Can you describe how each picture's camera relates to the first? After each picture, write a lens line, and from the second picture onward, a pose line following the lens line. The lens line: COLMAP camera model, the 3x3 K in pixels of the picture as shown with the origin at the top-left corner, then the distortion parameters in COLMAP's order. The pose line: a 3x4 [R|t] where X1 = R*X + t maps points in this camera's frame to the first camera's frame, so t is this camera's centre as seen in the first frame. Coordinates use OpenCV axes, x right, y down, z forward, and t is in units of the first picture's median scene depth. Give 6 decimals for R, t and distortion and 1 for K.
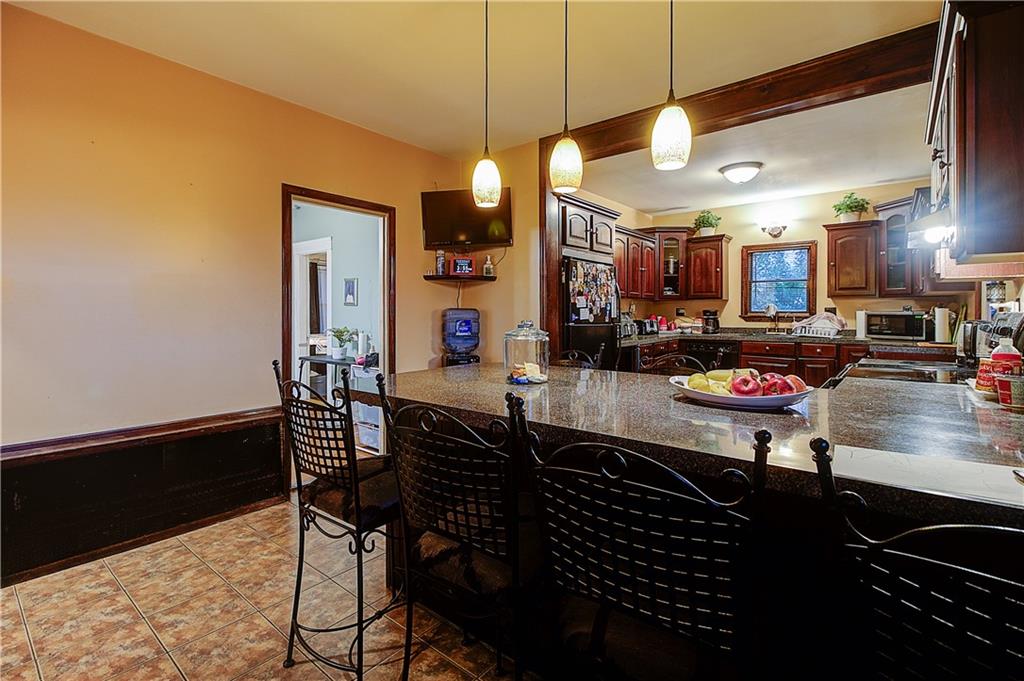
lens RADIAL K [[475.7, 0, 511.1], [0, 475.7, 315.6], [0, 0, 1]] dist [-0.000410, -0.000254]
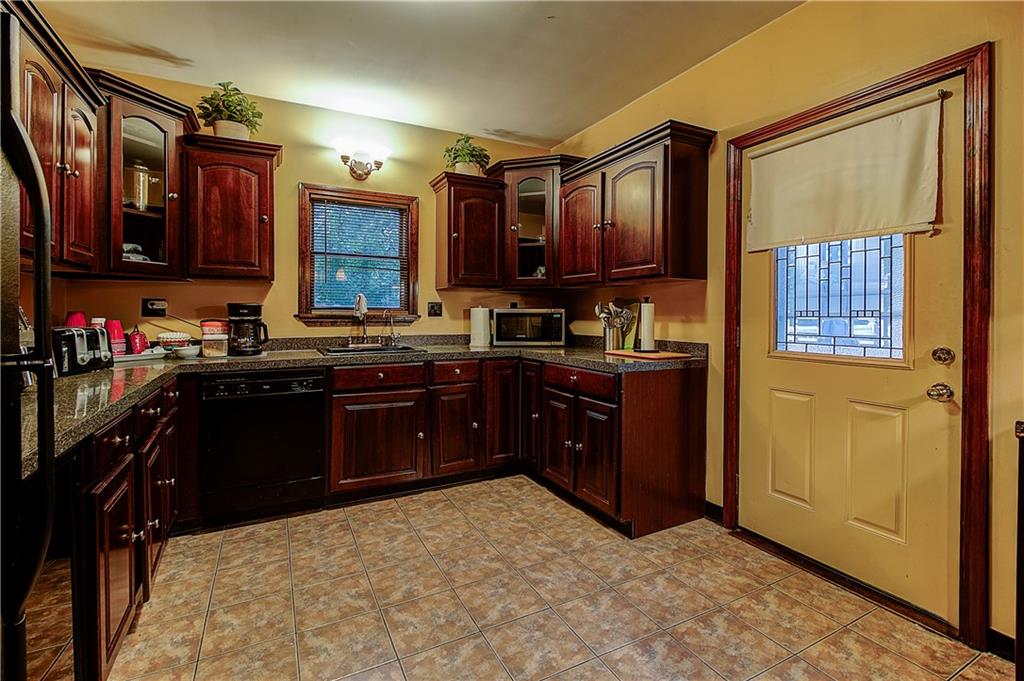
lens RADIAL K [[475.7, 0, 525.6], [0, 475.7, 314.5], [0, 0, 1]] dist [-0.000410, -0.000254]
pose [[0.378596, -0.001286, 0.925561, 0.093288], [0.002631, 0.999996, 0.000313, -0.000044], [-0.925558, 0.002317, 0.378598, 0.573425]]
